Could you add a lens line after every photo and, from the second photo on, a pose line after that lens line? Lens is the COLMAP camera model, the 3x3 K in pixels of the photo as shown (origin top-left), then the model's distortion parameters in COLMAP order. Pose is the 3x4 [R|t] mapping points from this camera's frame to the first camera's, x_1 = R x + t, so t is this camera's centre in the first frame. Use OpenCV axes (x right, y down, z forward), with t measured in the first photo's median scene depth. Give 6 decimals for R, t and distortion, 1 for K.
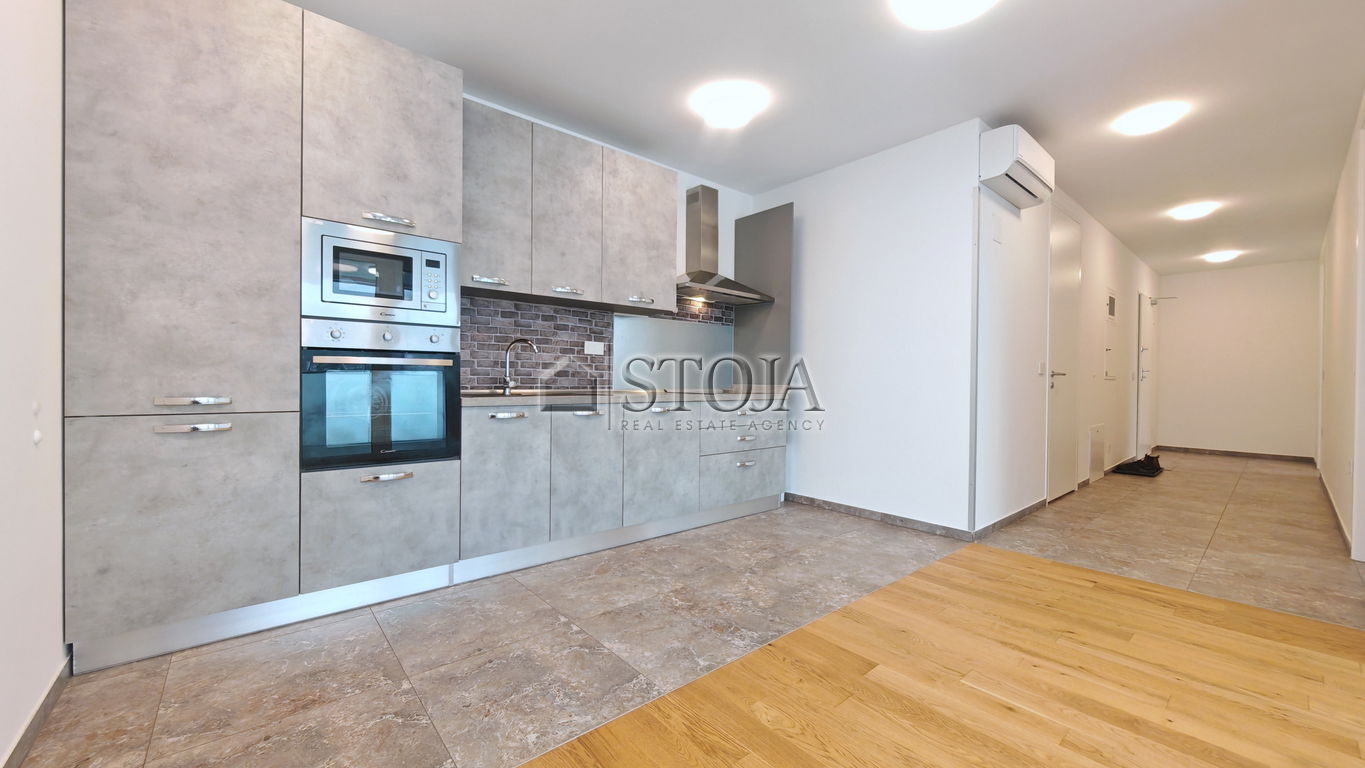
lens RADIAL K [[508.8, 0, 679.1], [0, 508.8, 385.5], [0, 0, 1]] dist [-0.000683, -0.000051]
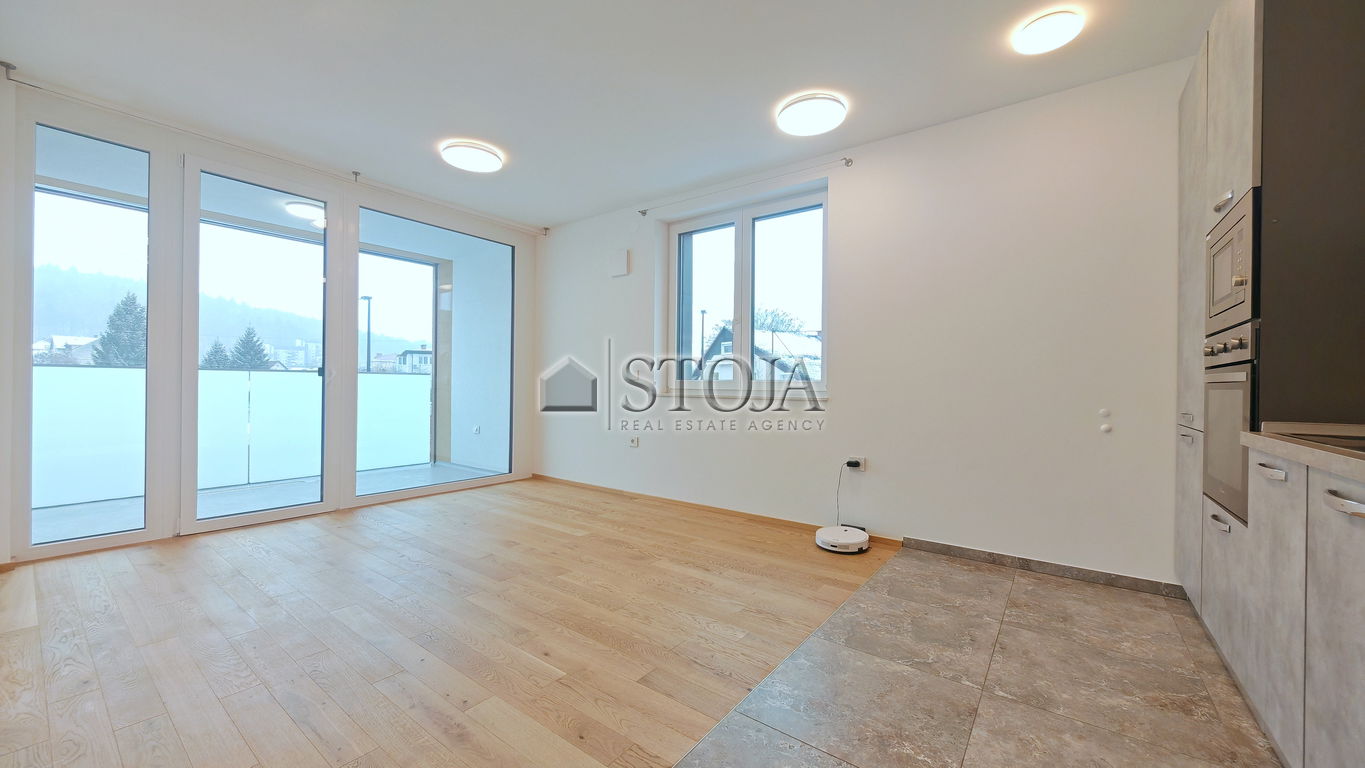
lens RADIAL K [[517.7, 0, 682.5], [0, 517.7, 384.0], [0, 0, 1]] dist [-0.011758, -0.000015]
pose [[-0.974088, -0.020421, -0.225245, 0.401411], [-0.021654, 0.999761, 0.003002, -0.019663], [0.225130, 0.007802, -0.974297, 1.466325]]
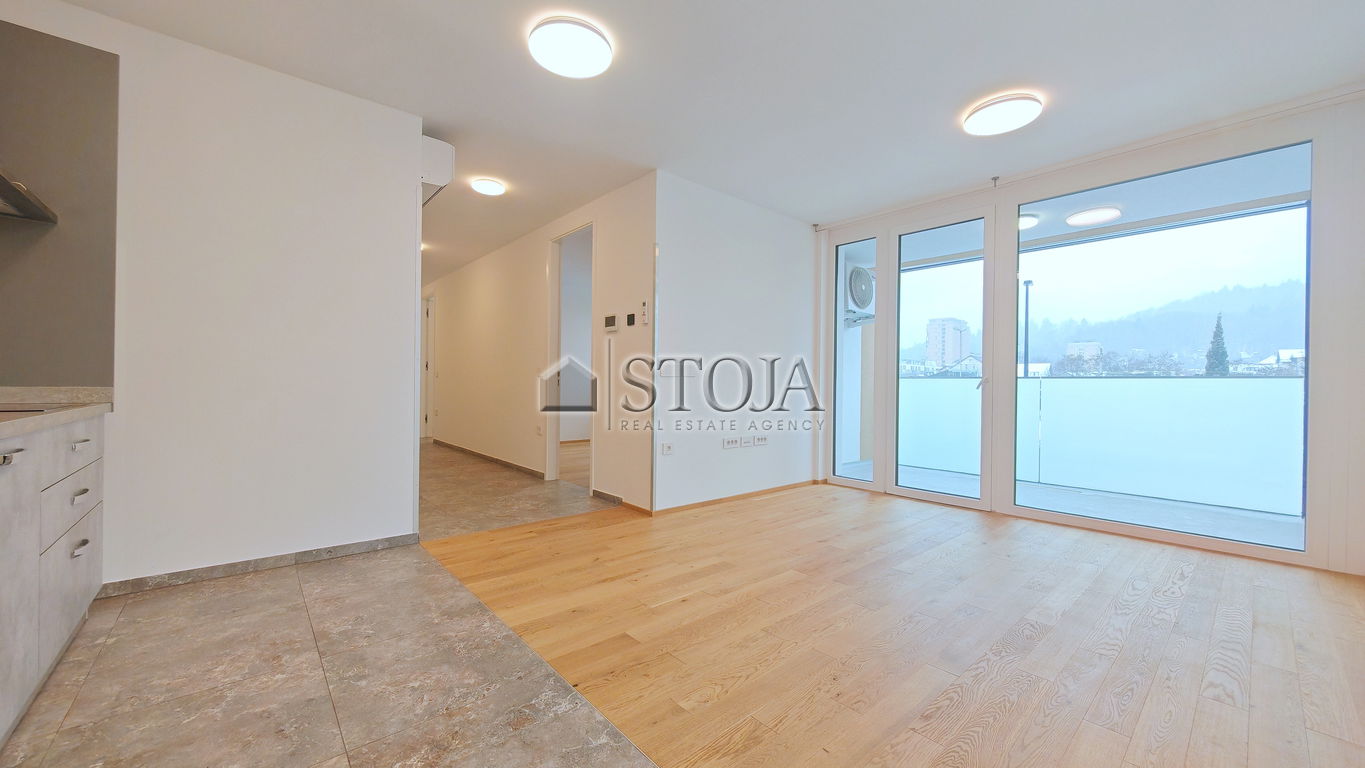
lens RADIAL K [[508.8, 0, 679.1], [0, 508.8, 385.5], [0, 0, 1]] dist [-0.000683, -0.000051]
pose [[-0.005235, -0.011819, 0.999916, -0.555737], [-0.003836, 0.999923, 0.011799, -0.017926], [-0.999979, -0.003774, -0.005280, 0.656476]]
